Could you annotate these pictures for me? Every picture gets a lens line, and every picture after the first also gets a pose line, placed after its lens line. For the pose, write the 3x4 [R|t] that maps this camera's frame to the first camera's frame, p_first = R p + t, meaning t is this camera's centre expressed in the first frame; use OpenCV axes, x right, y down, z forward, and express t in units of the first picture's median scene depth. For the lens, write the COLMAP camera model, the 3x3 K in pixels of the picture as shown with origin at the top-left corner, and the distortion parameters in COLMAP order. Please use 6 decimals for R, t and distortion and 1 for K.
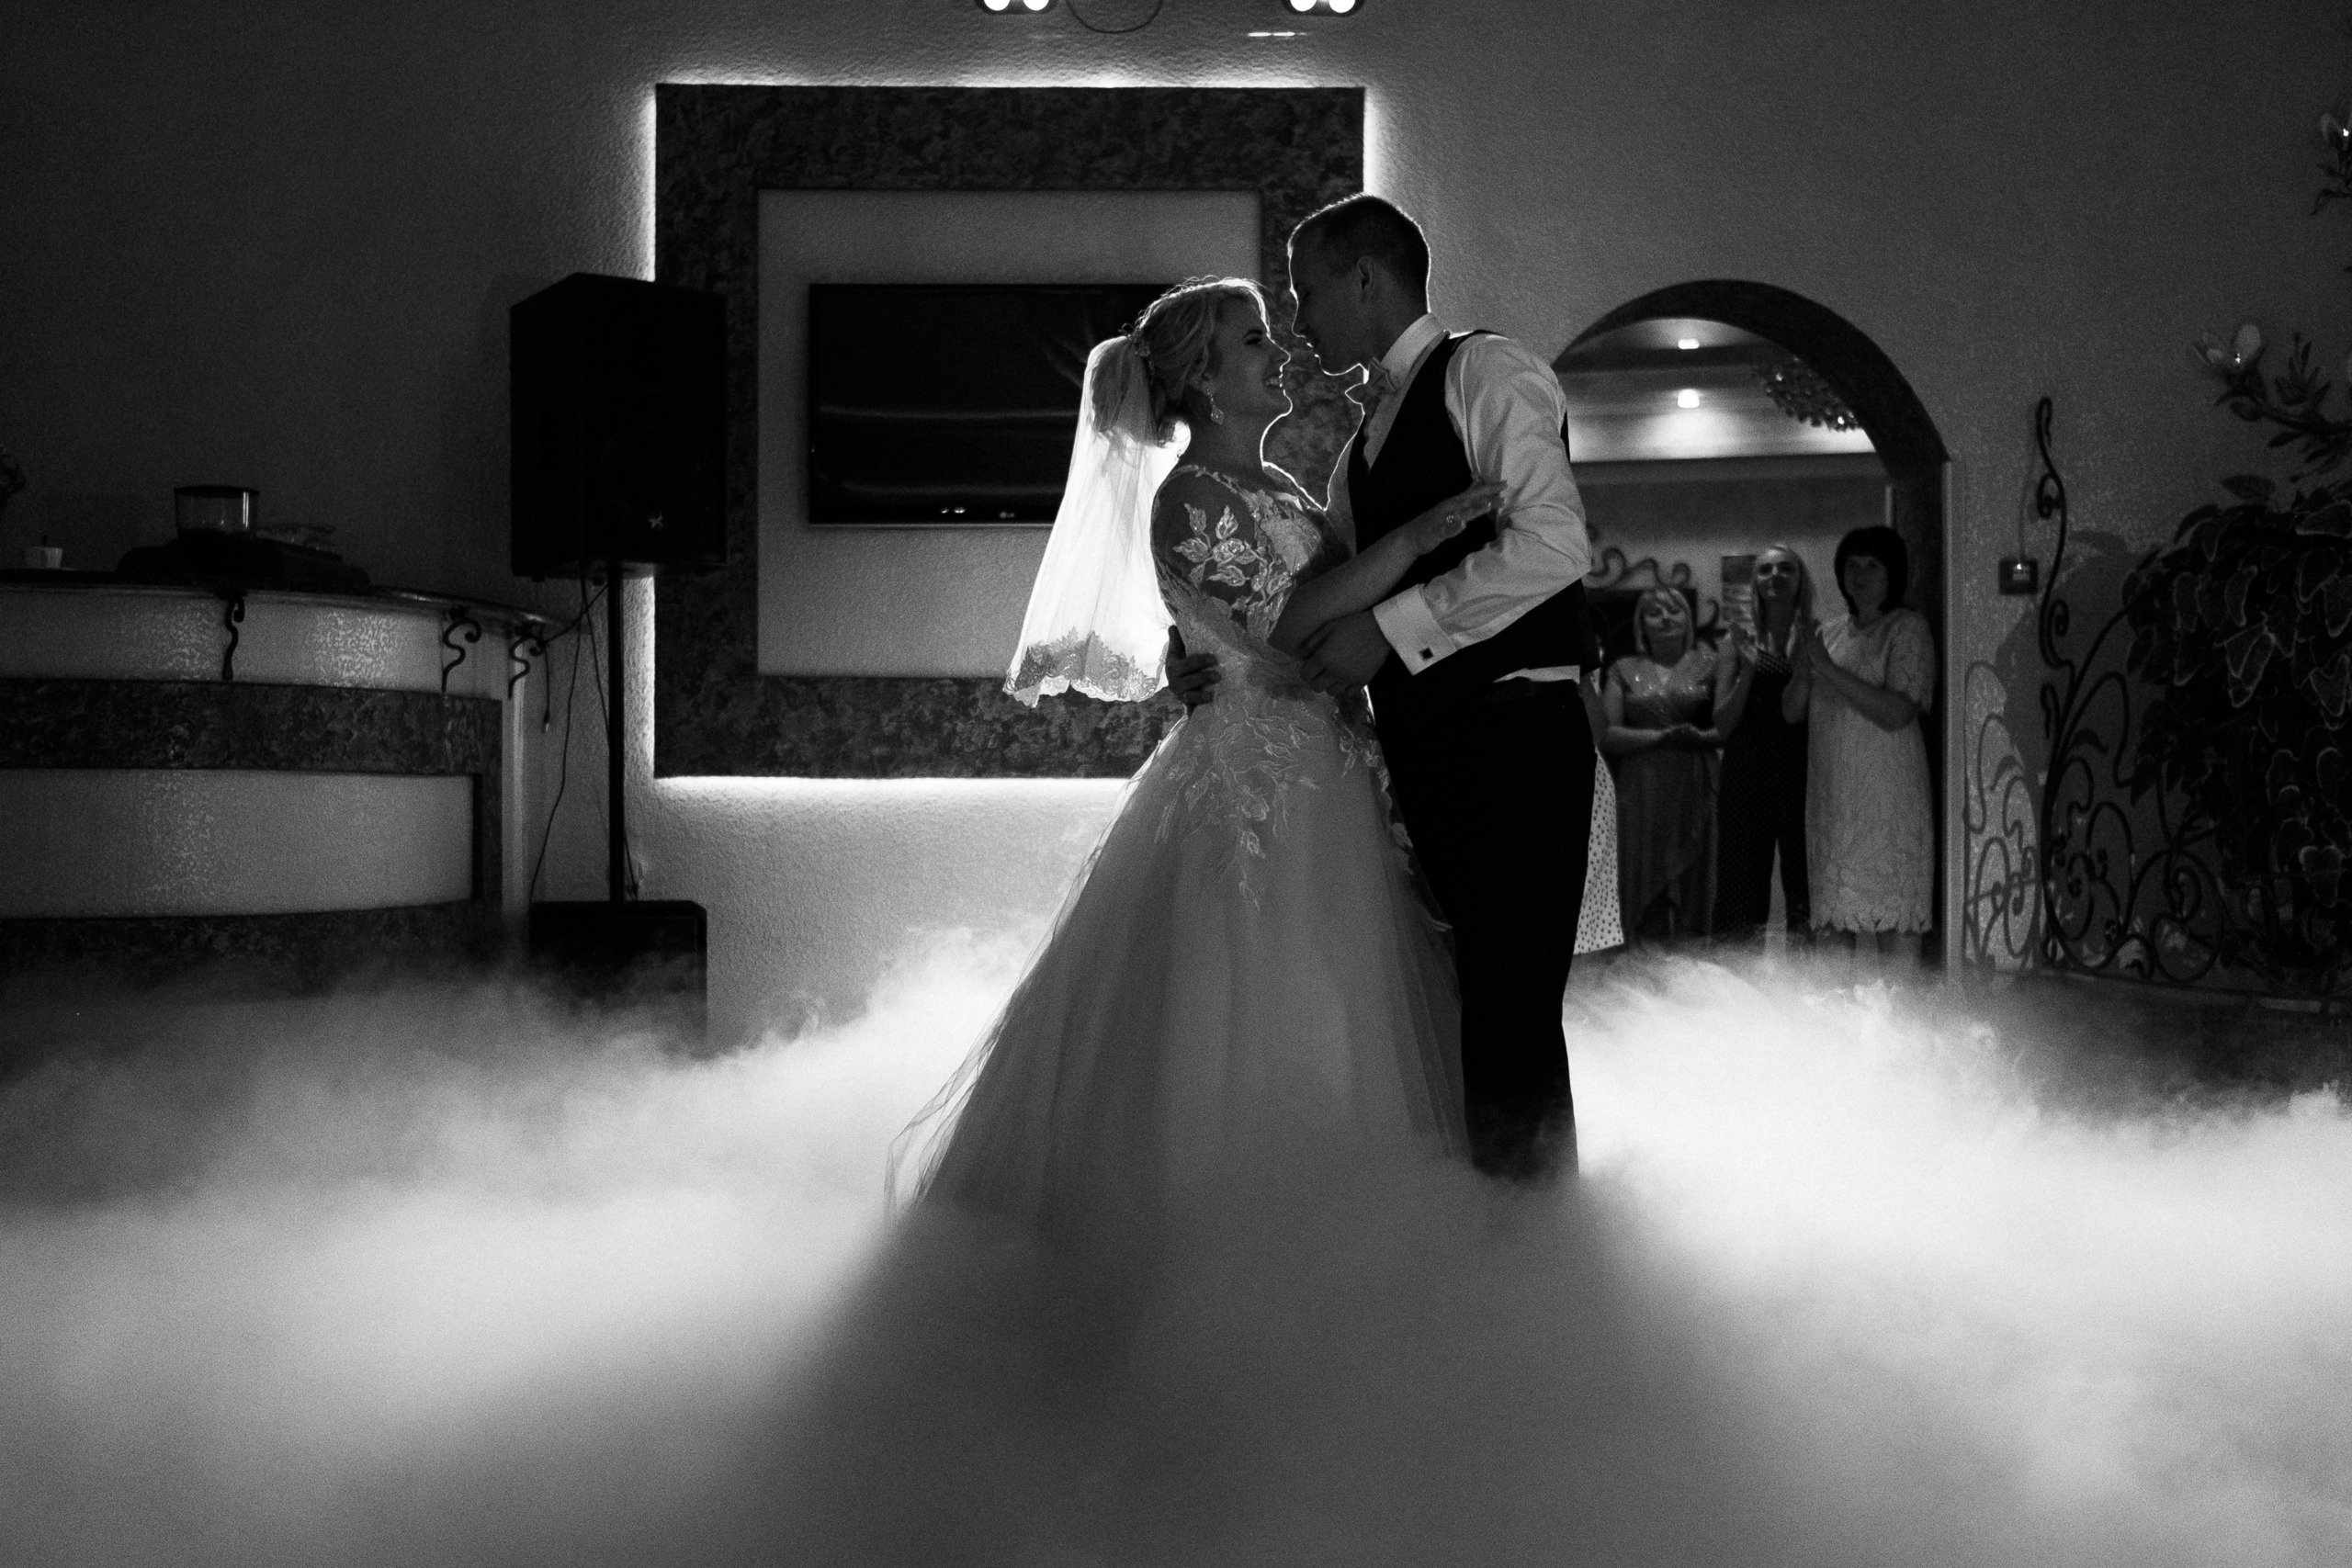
lens RADIAL K [[2246.9, 0, 1176.0], [0, 2246.9, 784.0], [0, 0, 1]] dist [0.077808, 0.013701]
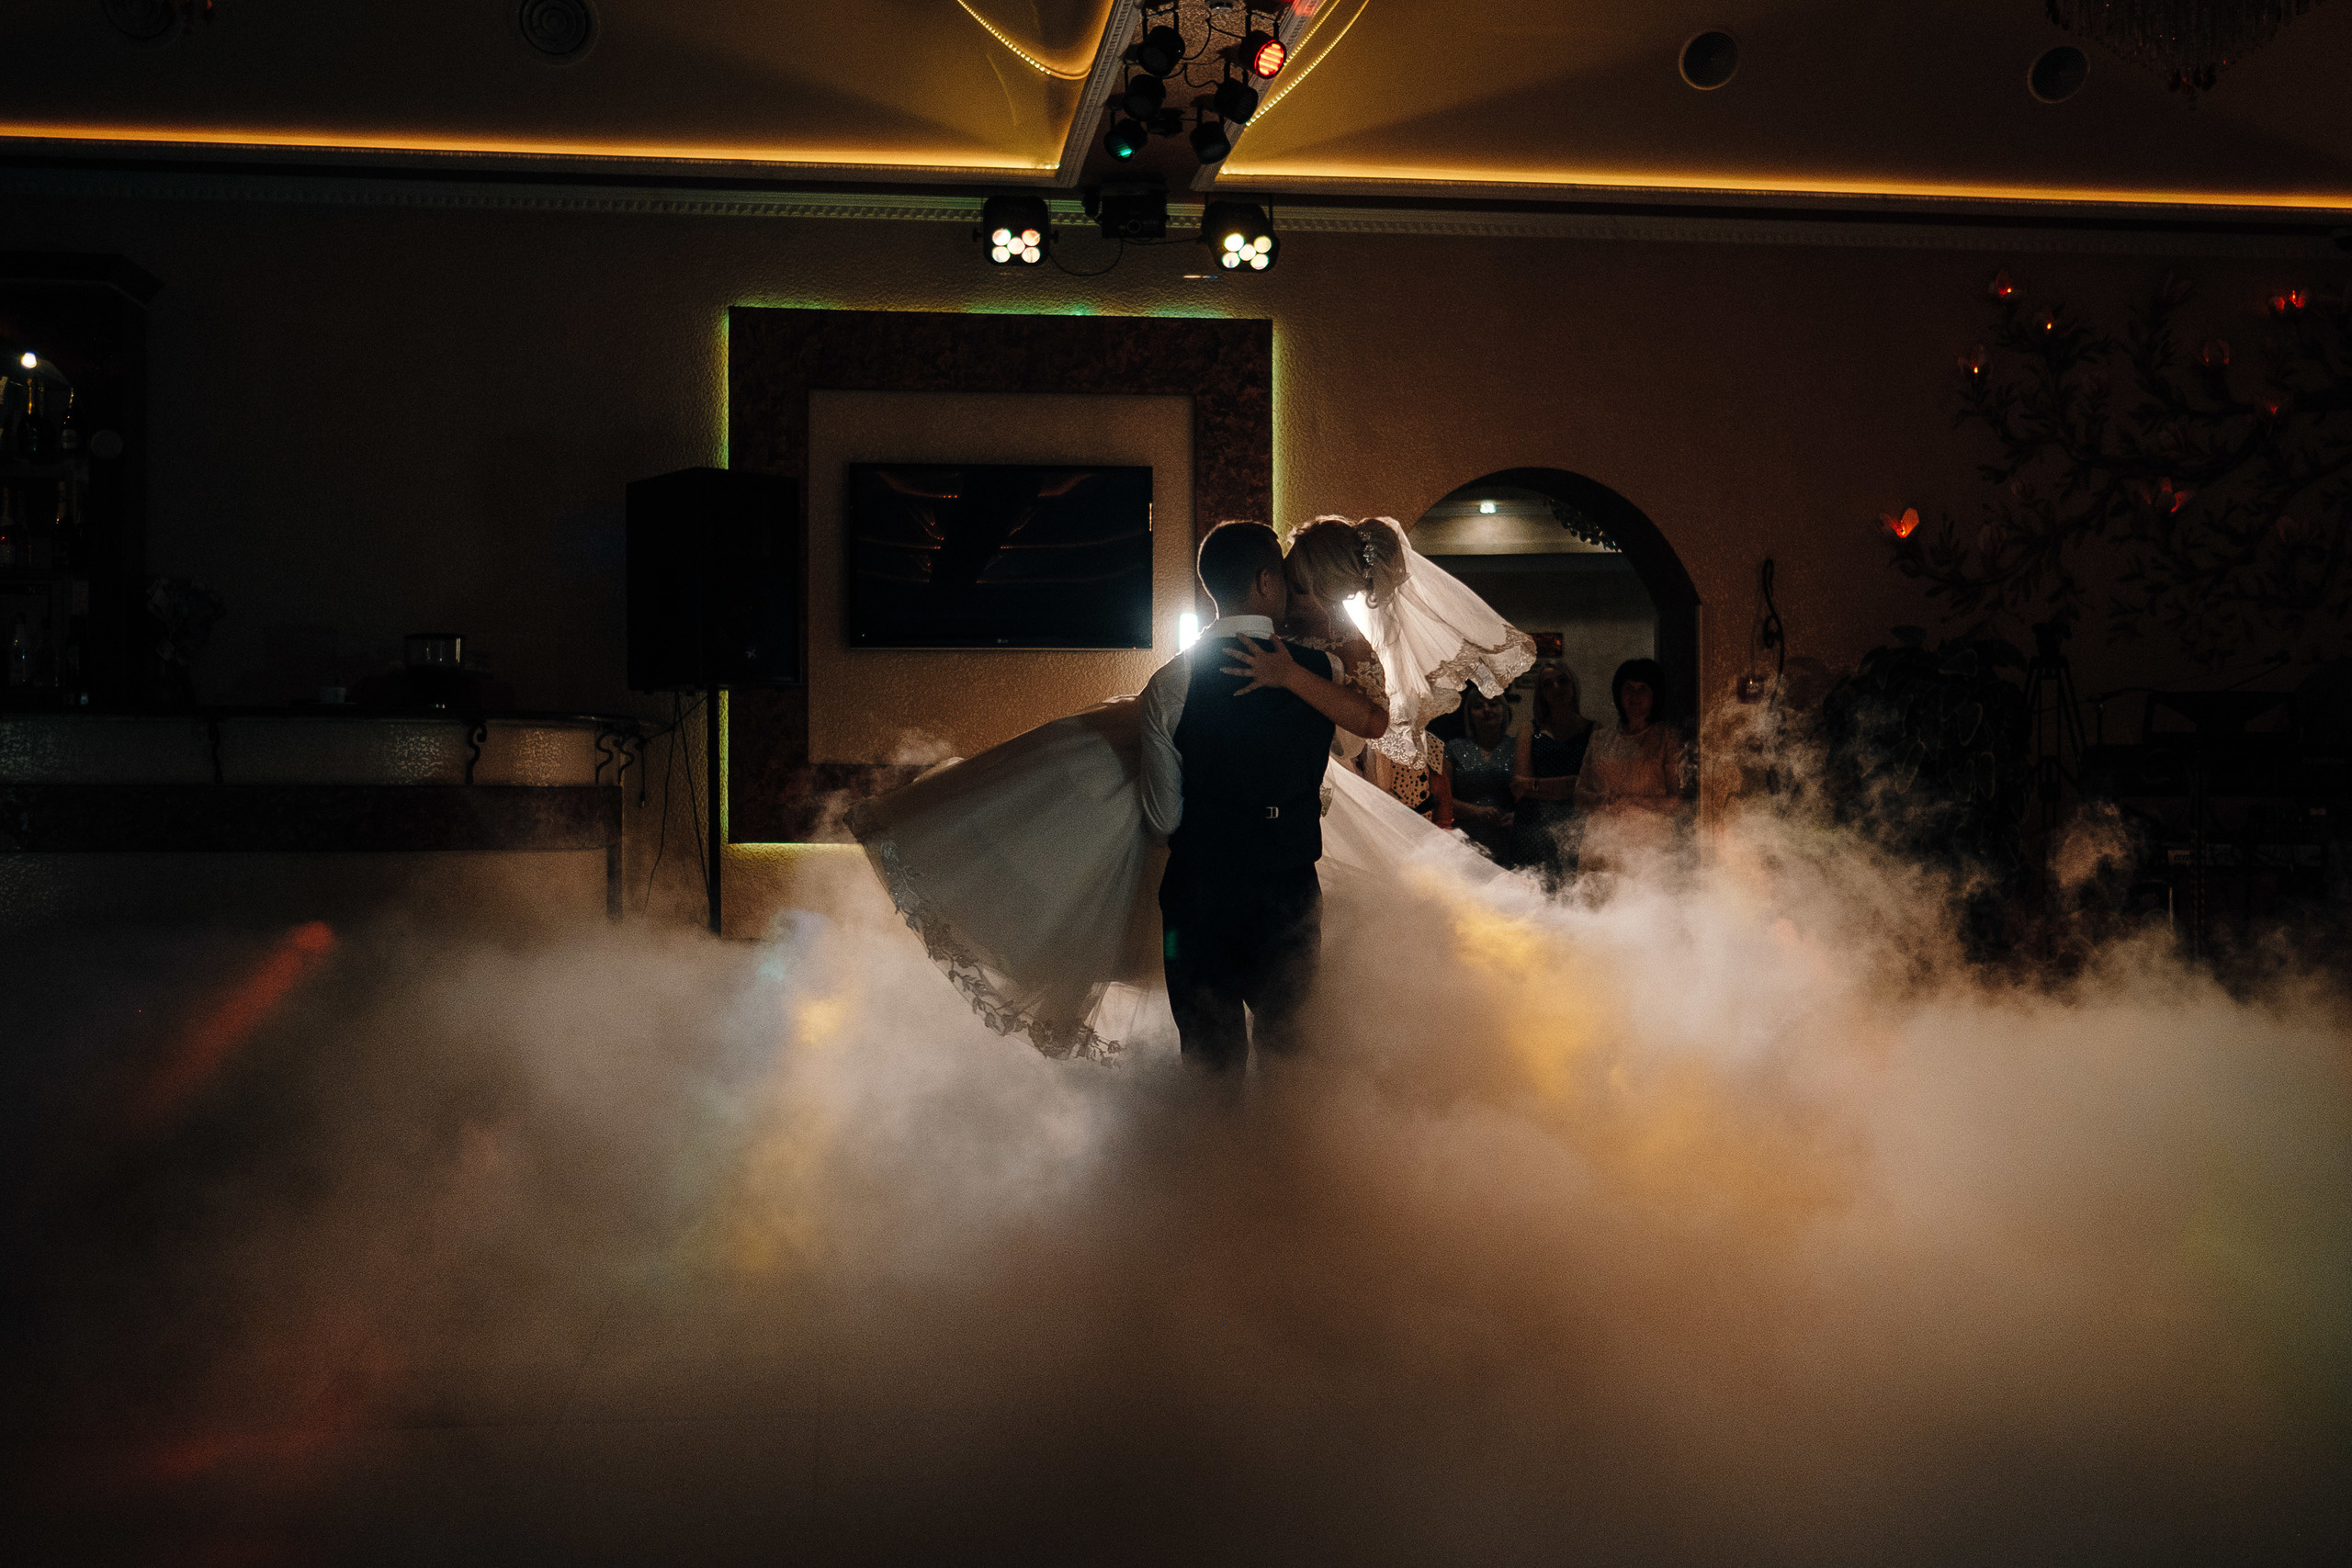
lens RADIAL K [[2228.8, 0, 1168.5], [0, 2228.8, 774.7], [0, 0, 1]] dist [0.088634, 0.004312]
pose [[0.994967, 0.000283, 0.100203, -0.107905], [0.000284, 0.999984, -0.005646, -0.034471], [-0.100203, 0.005646, 0.994951, -0.293372]]
